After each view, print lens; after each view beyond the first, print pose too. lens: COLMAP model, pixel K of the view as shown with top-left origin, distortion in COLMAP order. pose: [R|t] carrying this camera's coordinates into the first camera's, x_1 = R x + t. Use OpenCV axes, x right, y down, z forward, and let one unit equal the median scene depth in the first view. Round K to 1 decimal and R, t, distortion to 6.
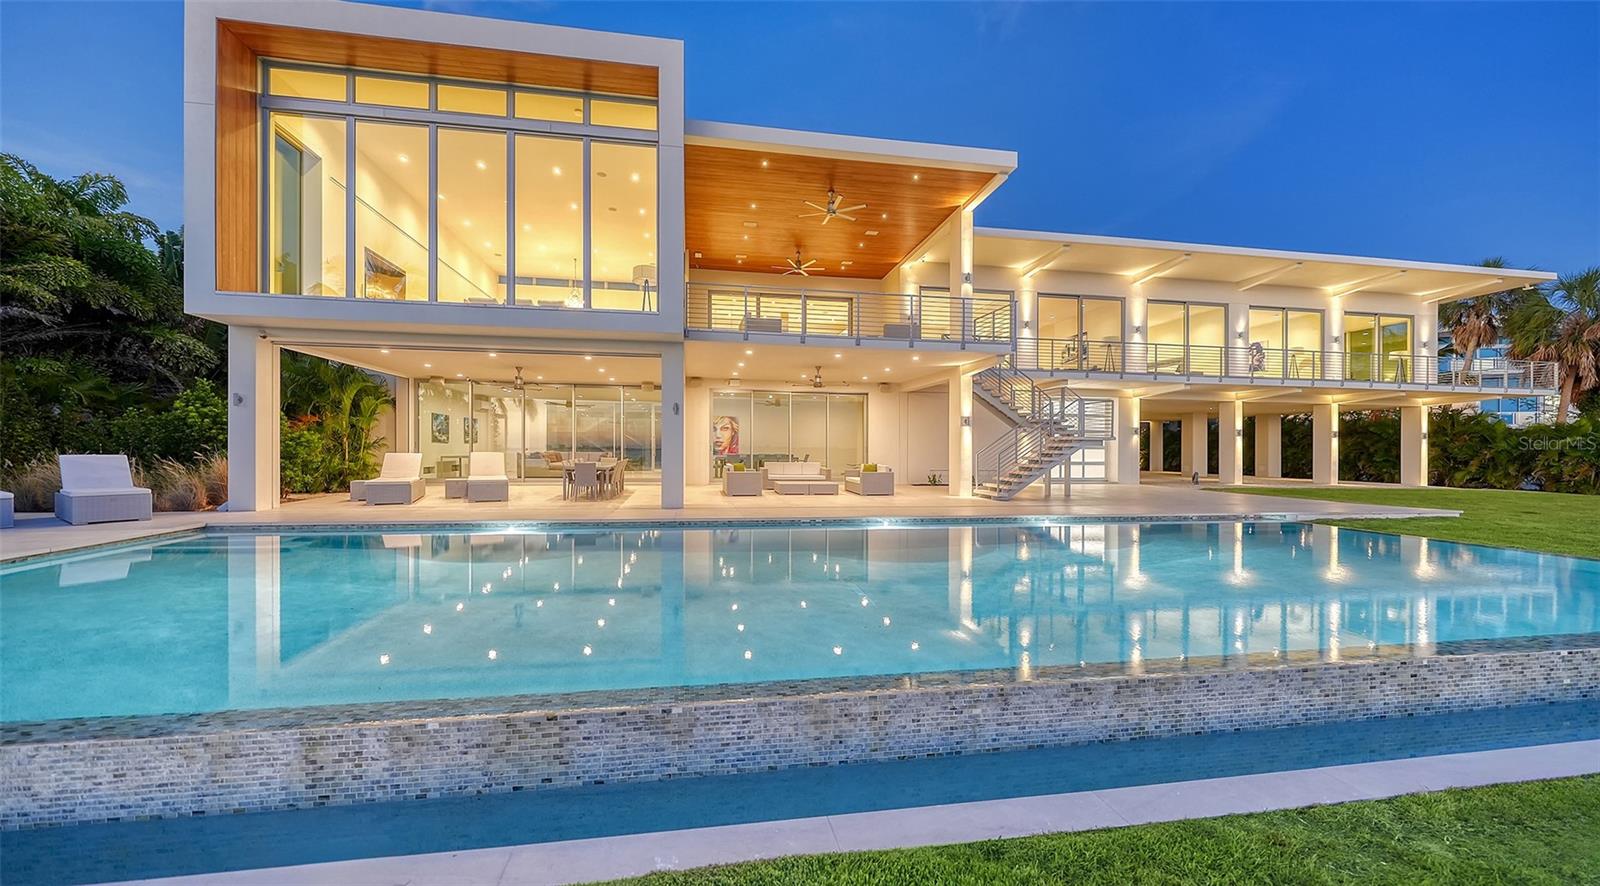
lens RADIAL K [[561.8, 0, 799.5], [0, 561.8, 456.4], [0, 0, 1]] dist [0.017042, 0.000057]
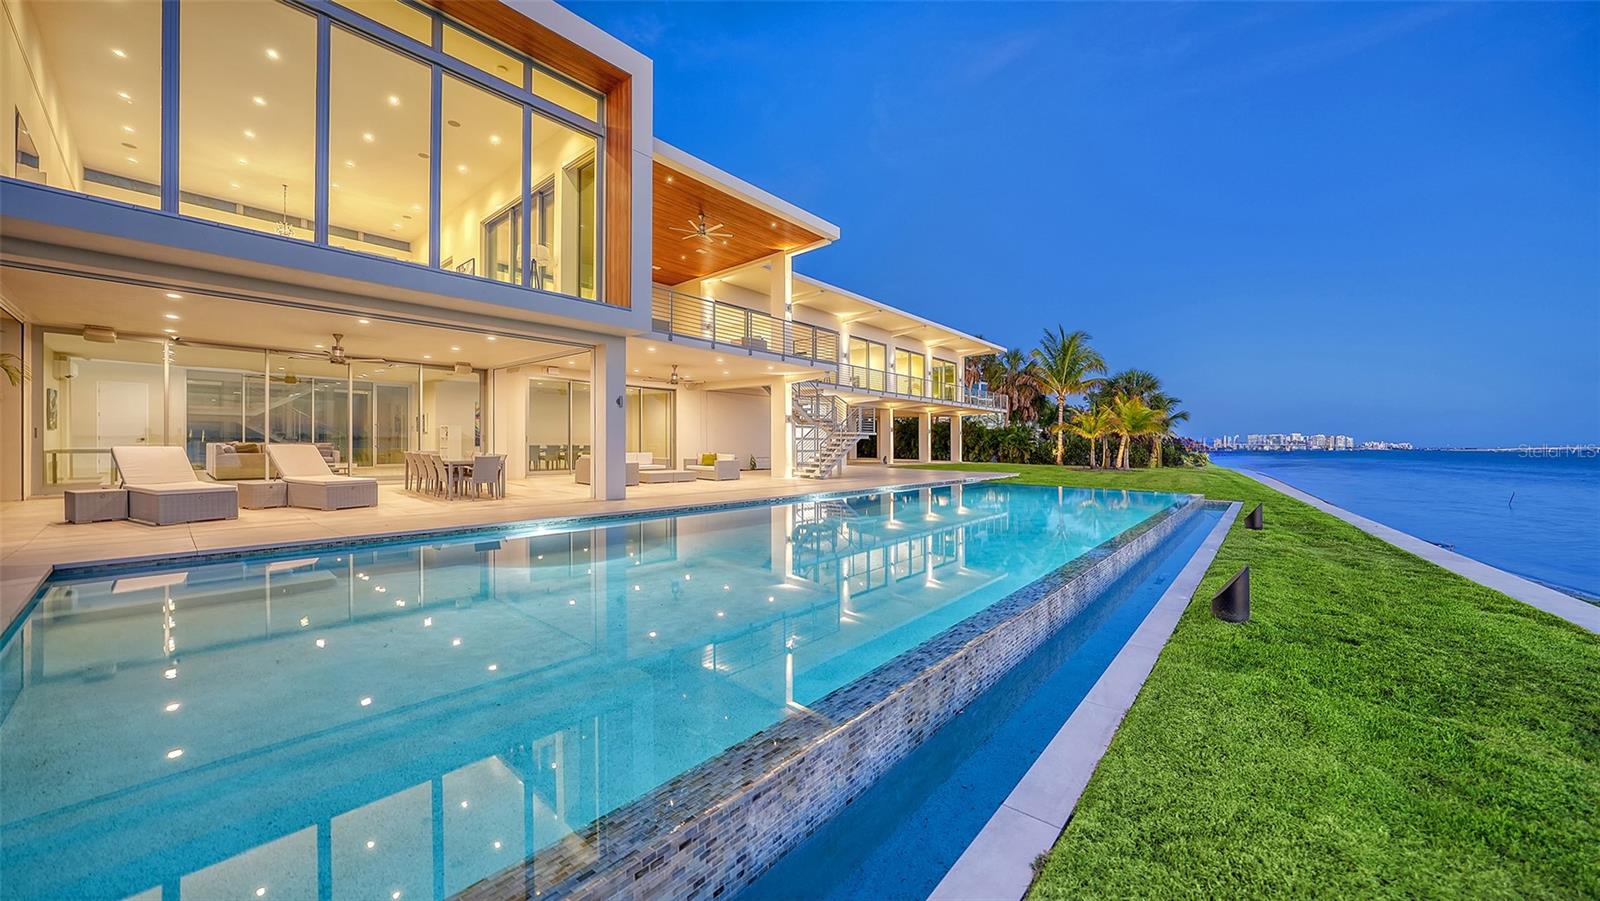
lens RADIAL K [[550.5, 0, 794.9], [0, 550.5, 439.0], [0, 0, 1]] dist [-0.000984, -0.000003]
pose [[0.786142, 0.004157, 0.618032, -0.340905], [-0.000186, 0.999979, -0.006489, -0.007404], [-0.618046, 0.004986, 0.786126, 0.006479]]
